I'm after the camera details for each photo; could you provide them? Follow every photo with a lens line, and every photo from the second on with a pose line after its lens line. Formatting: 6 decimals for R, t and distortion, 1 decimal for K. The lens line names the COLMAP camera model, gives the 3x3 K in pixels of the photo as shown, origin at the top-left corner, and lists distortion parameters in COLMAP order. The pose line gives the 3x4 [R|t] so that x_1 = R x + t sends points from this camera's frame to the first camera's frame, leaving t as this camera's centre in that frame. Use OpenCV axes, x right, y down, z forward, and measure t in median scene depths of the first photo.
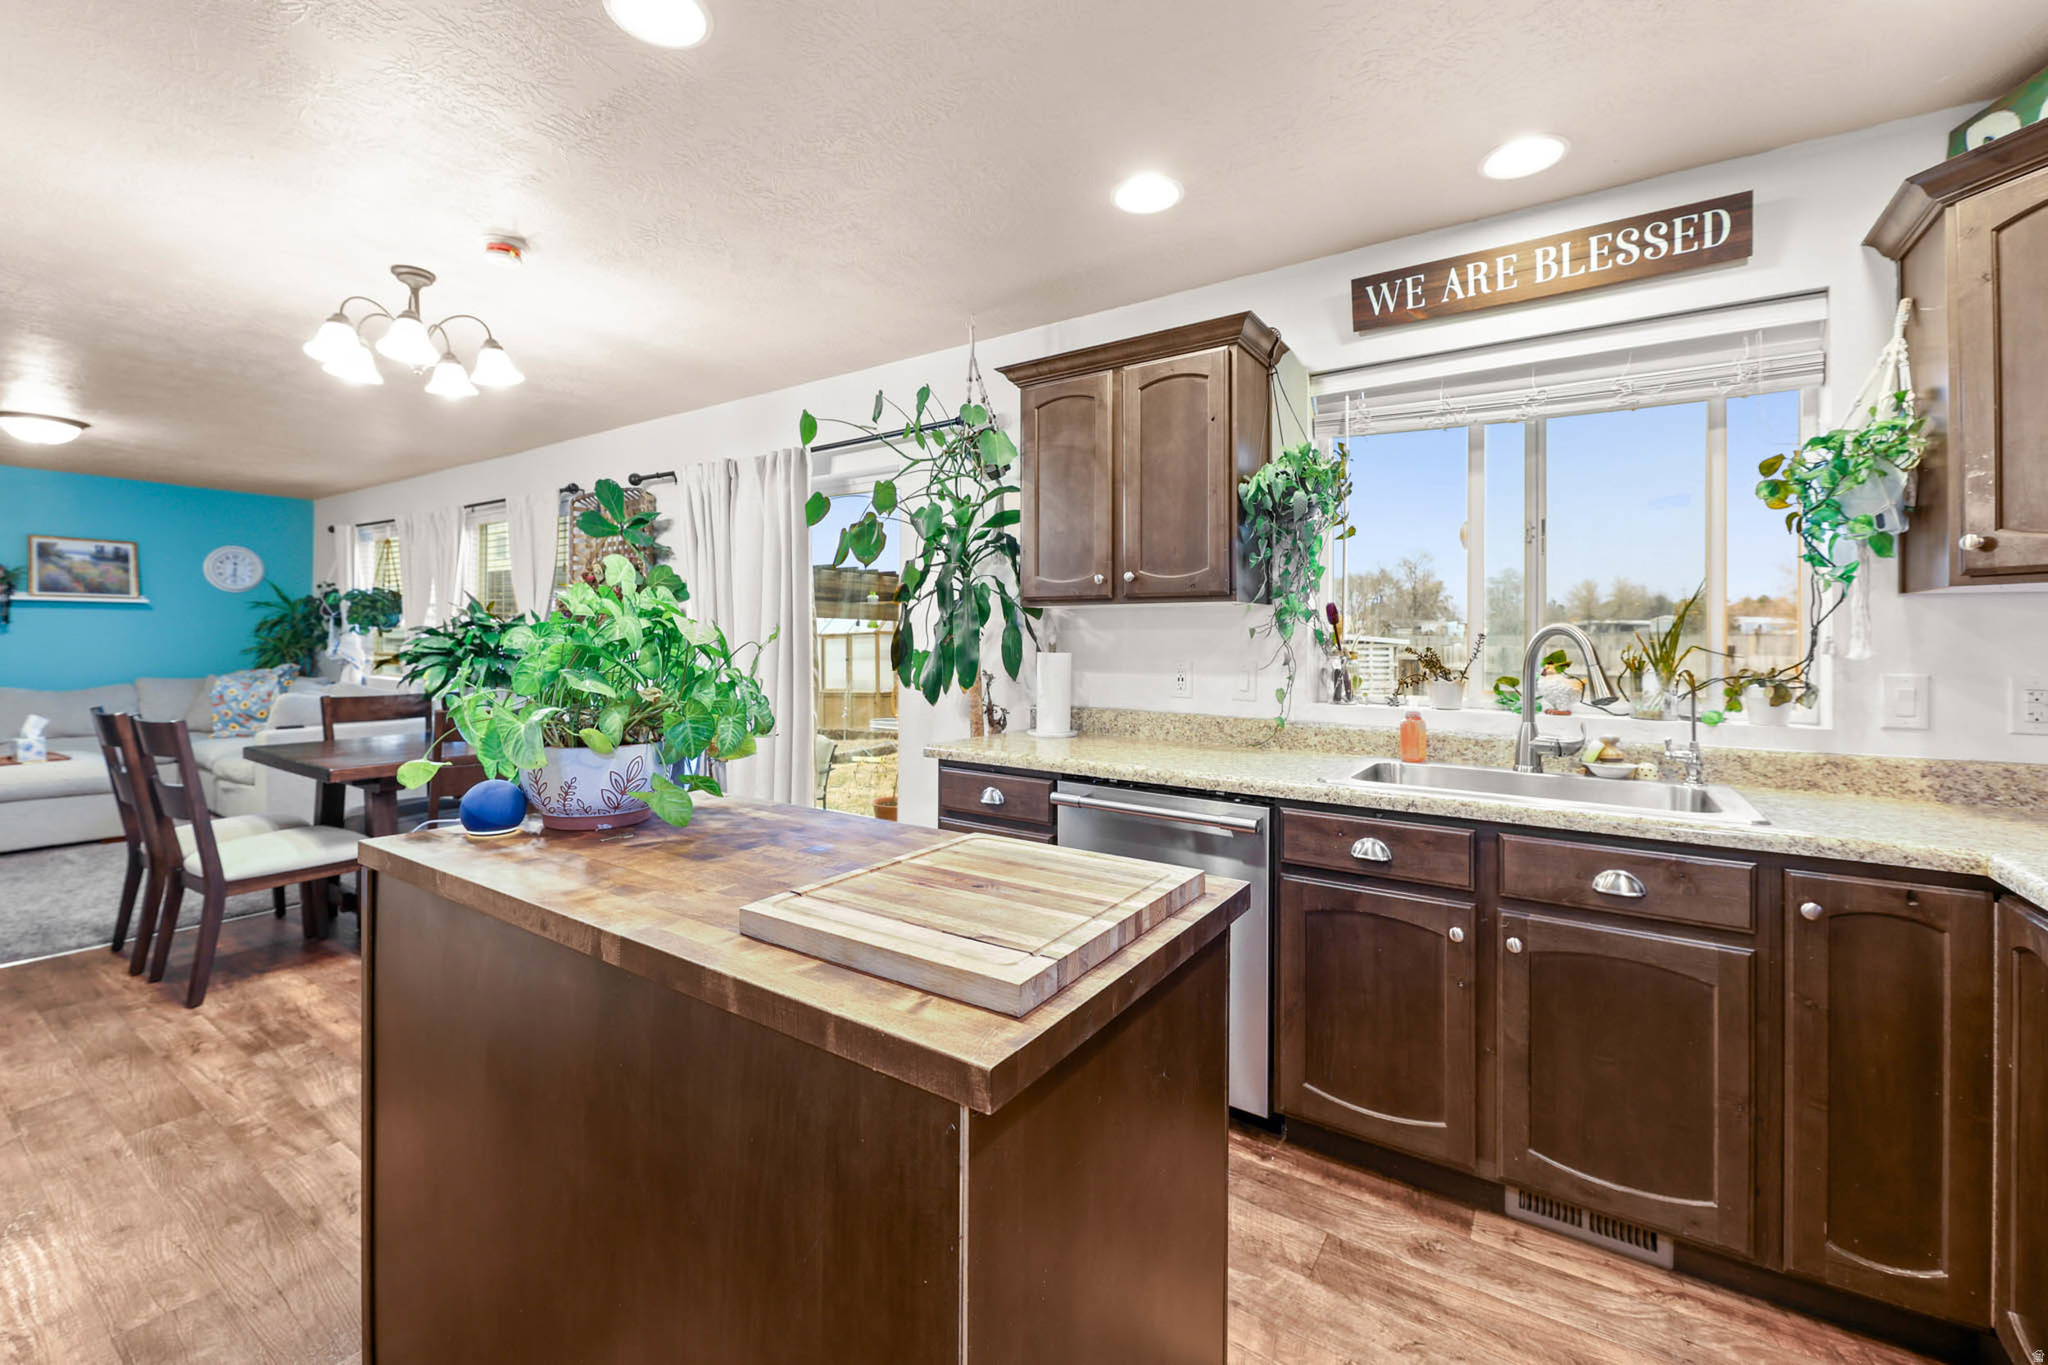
lens RADIAL K [[841.4, 0, 1012.8], [0, 841.4, 644.0], [0, 0, 1]] dist [-0.003933, -0.002305]
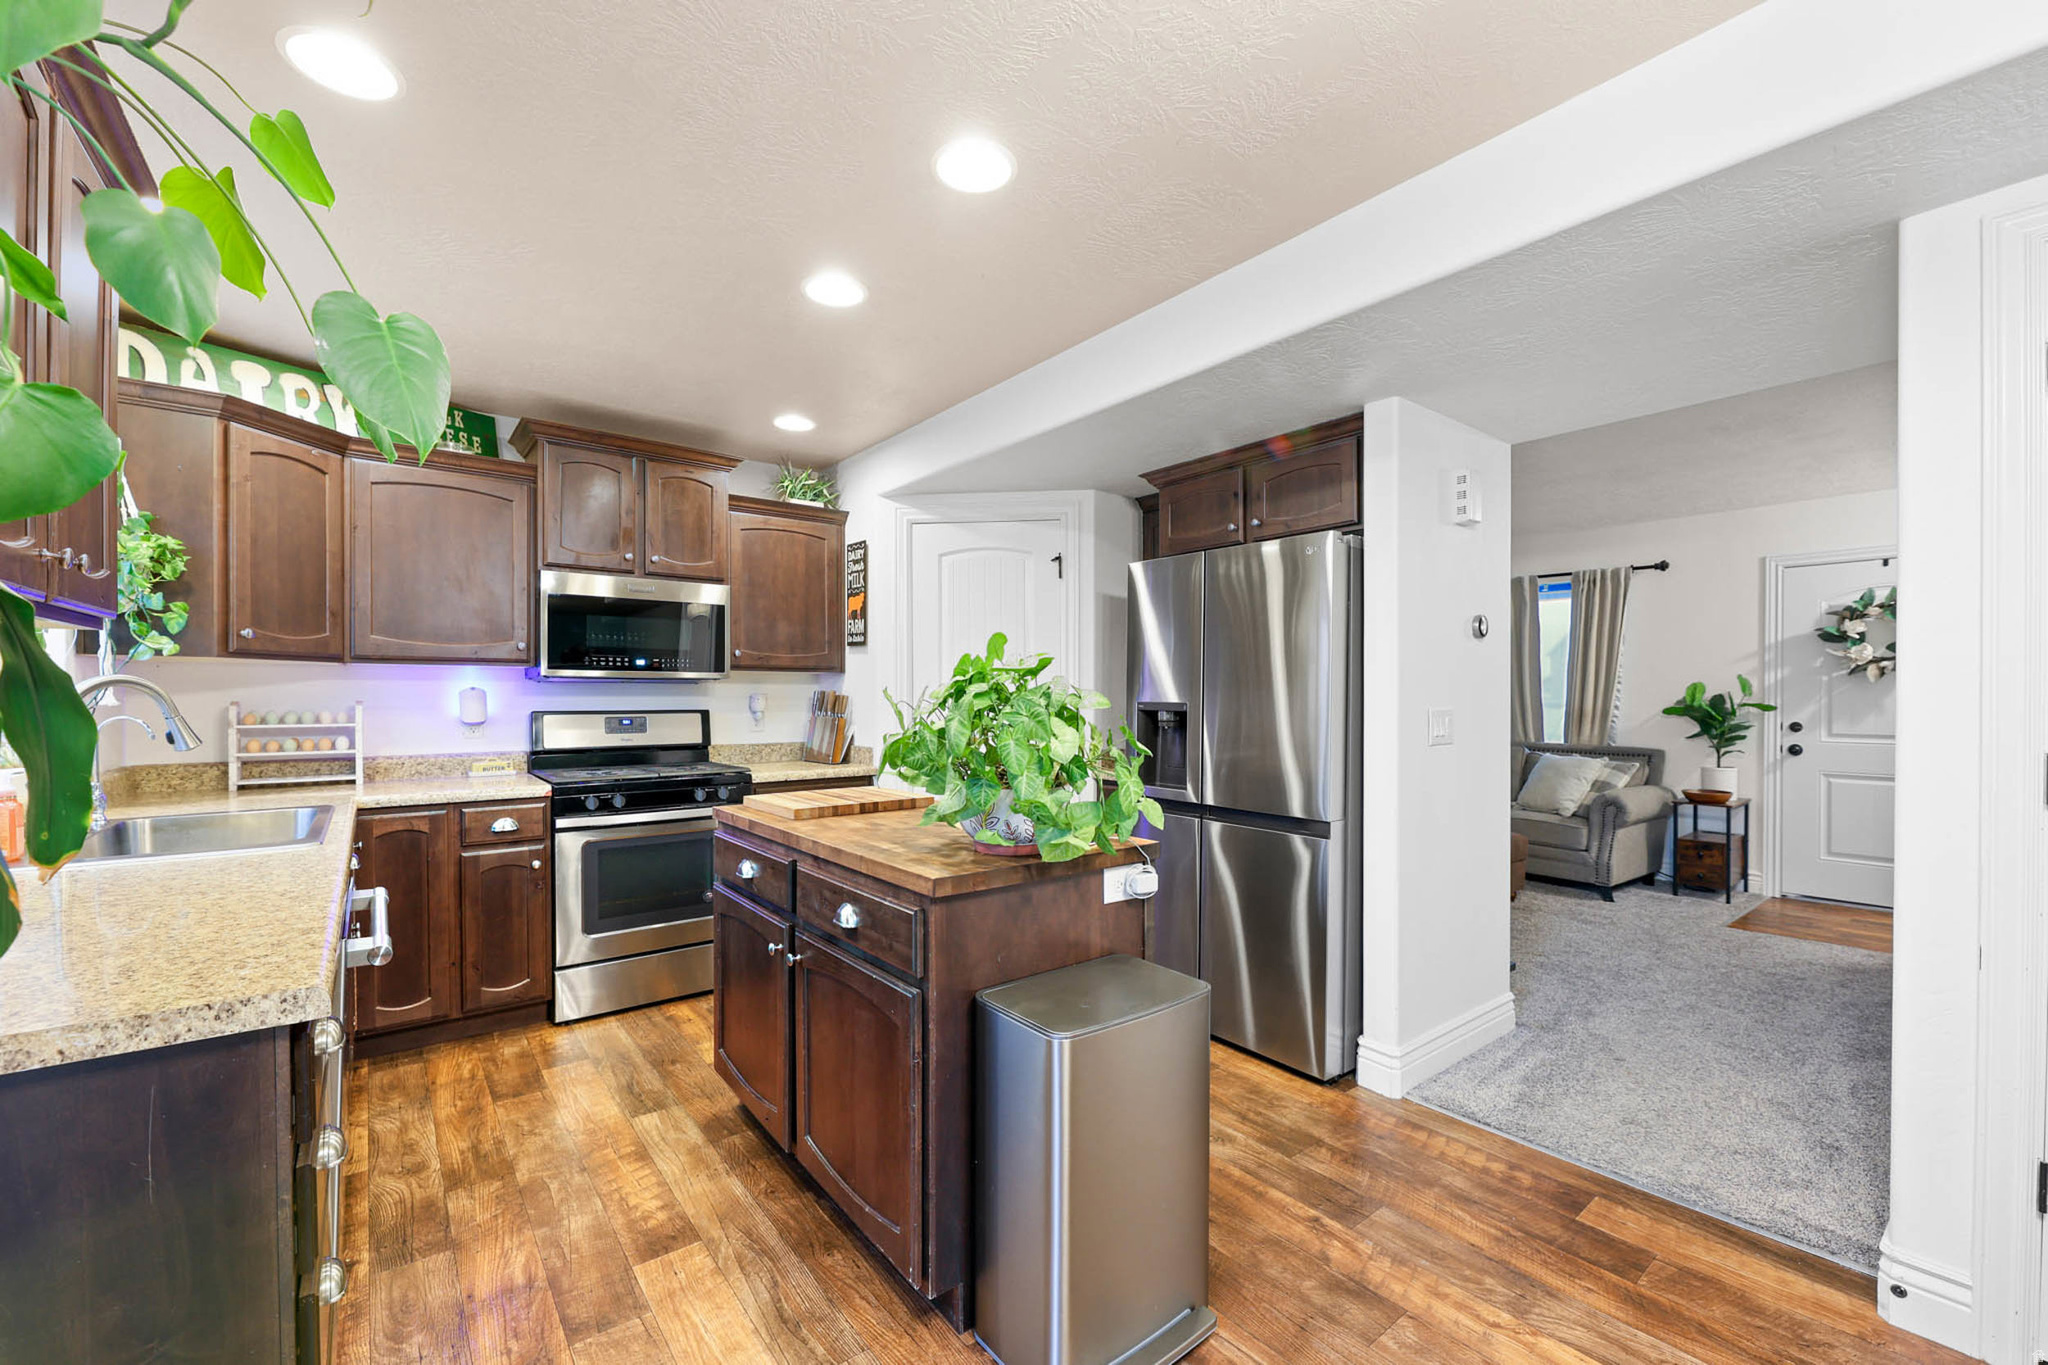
lens RADIAL K [[841.4, 0, 1025.2], [0, 841.4, 691.5], [0, 0, 1]] dist [-0.003933, -0.002305]
pose [[-0.952178, -0.016619, 0.305091, -0.279290], [-0.015050, 0.999859, 0.007494, -0.017395], [-0.305172, 0.002544, -0.952294, 0.673280]]
